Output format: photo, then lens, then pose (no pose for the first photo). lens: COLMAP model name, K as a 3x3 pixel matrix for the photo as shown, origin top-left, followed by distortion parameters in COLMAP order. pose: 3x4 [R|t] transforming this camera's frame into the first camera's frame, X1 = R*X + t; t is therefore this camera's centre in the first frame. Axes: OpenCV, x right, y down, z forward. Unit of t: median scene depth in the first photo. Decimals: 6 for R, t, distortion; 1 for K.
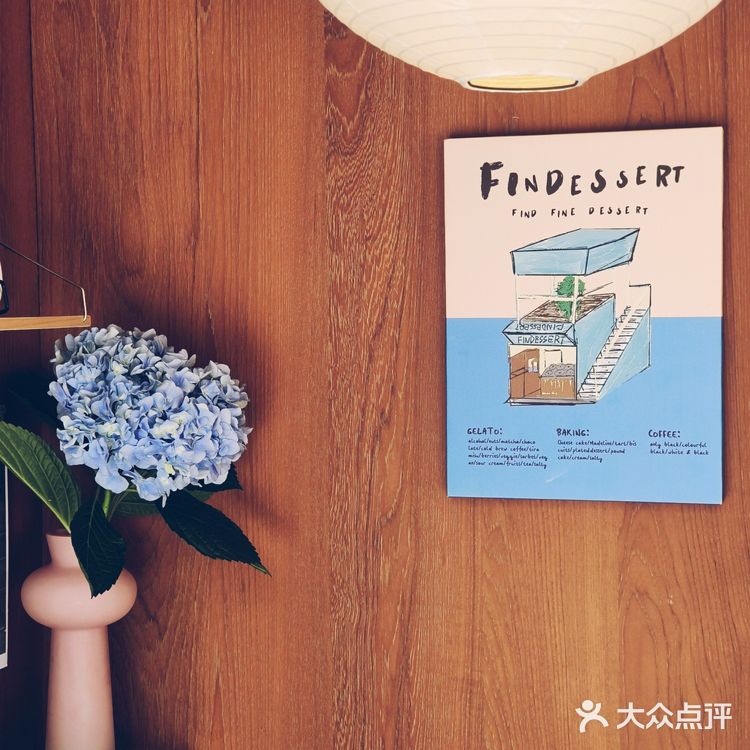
lens RADIAL K [[1439.9, 0, 375.0], [0, 1439.9, 375.0], [0, 0, 1]] dist [-0.021367, 1.504260]
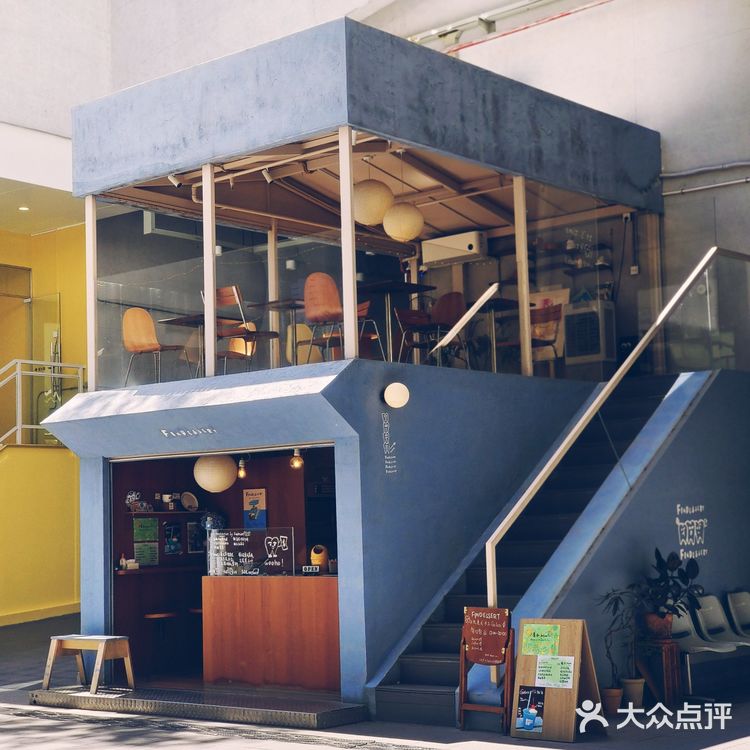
lens RADIAL K [[1439.9, 0, 375.0], [0, 1439.9, 375.0], [0, 0, 1]] dist [-0.021367, 1.504260]
pose [[0.901066, -0.061334, -0.429322, 4.599257], [0.013042, 0.993333, -0.114536, 0.158072], [0.433485, 0.097606, 0.895859, -6.594050]]
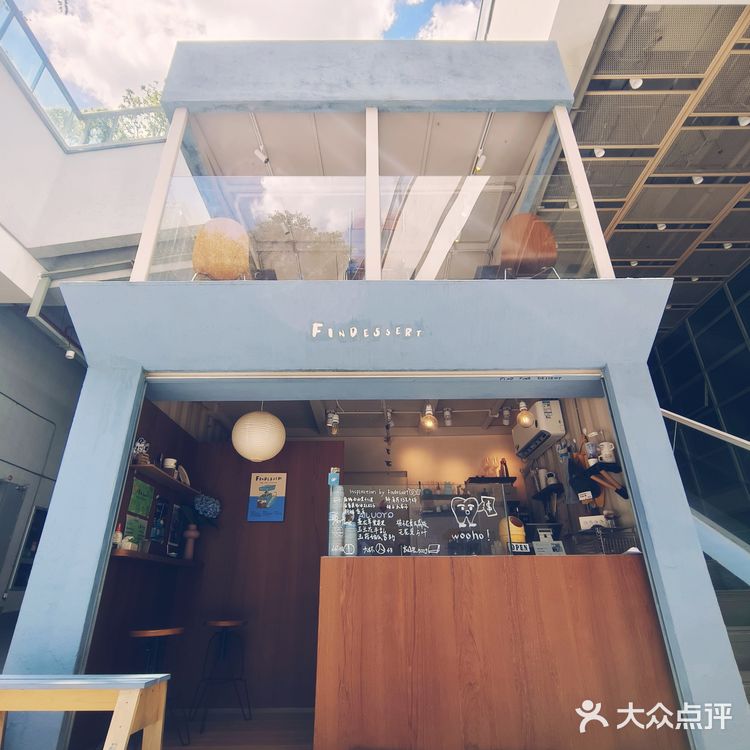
lens RADIAL K [[465.3, 0, 375.0], [0, 465.3, 375.0], [0, 0, 1]] dist [0.000828, 0.000615]
pose [[0.967177, 0.111220, 0.228470, 0.058434], [0.003168, 0.893776, -0.448503, 0.495997], [-0.254083, 0.434505, 0.864087, -1.576621]]
